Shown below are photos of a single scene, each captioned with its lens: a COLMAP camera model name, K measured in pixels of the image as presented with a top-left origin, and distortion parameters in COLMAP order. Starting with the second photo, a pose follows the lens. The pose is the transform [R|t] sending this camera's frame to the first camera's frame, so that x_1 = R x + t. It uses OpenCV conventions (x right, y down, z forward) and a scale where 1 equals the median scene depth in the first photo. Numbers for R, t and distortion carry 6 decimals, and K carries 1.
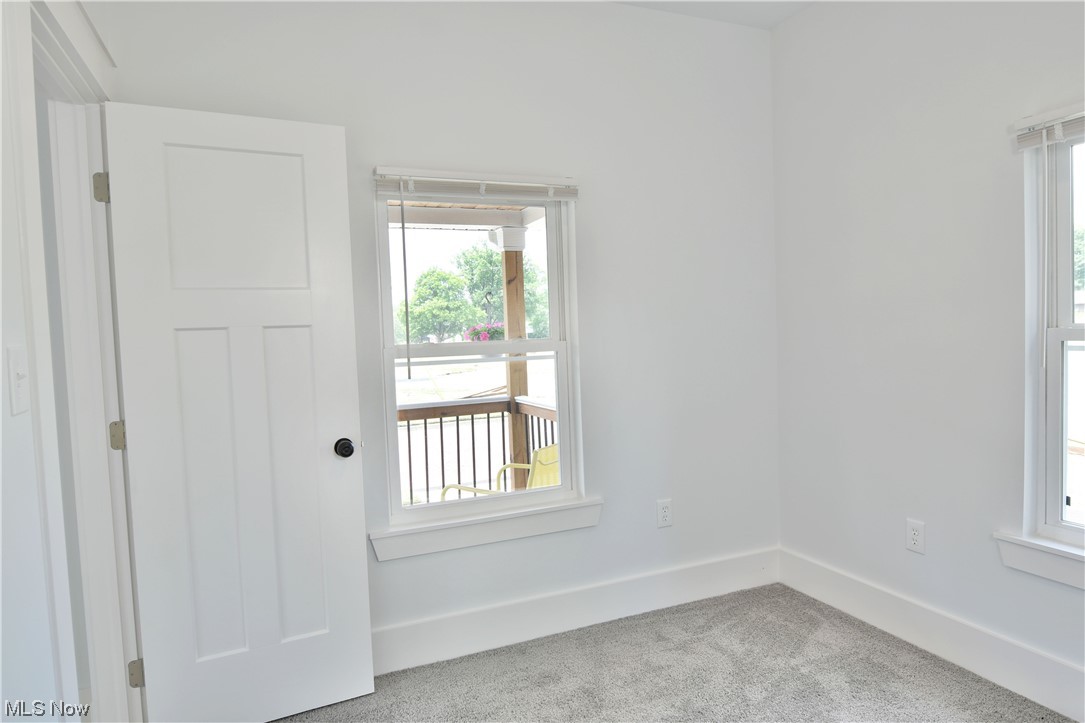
lens RADIAL K [[608.9, 0, 543.9], [0, 608.9, 360.2], [0, 0, 1]] dist [-0.002691, -0.000463]
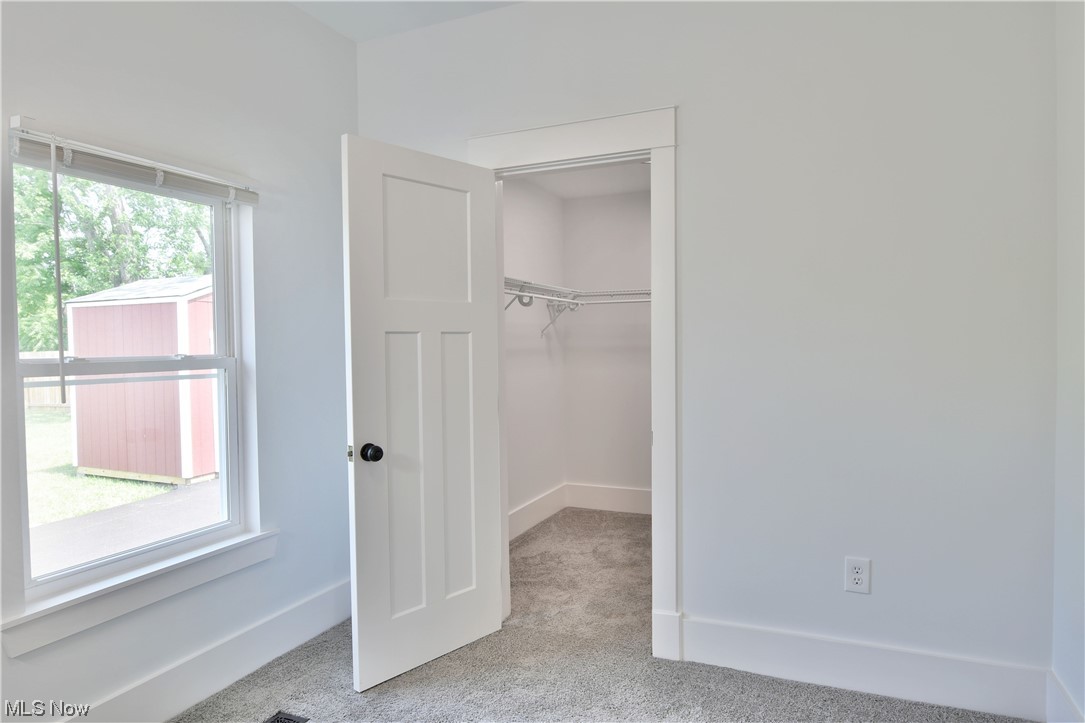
lens RADIAL K [[663.3, 0, 547.2], [0, 663.3, 364.0], [0, 0, 1]] dist [-0.012820, -0.003127]
pose [[0.735691, 0.009623, 0.677249, -0.334728], [0.012646, 0.999530, -0.027940, 0.012724], [-0.677199, 0.029120, 0.735223, -0.027837]]
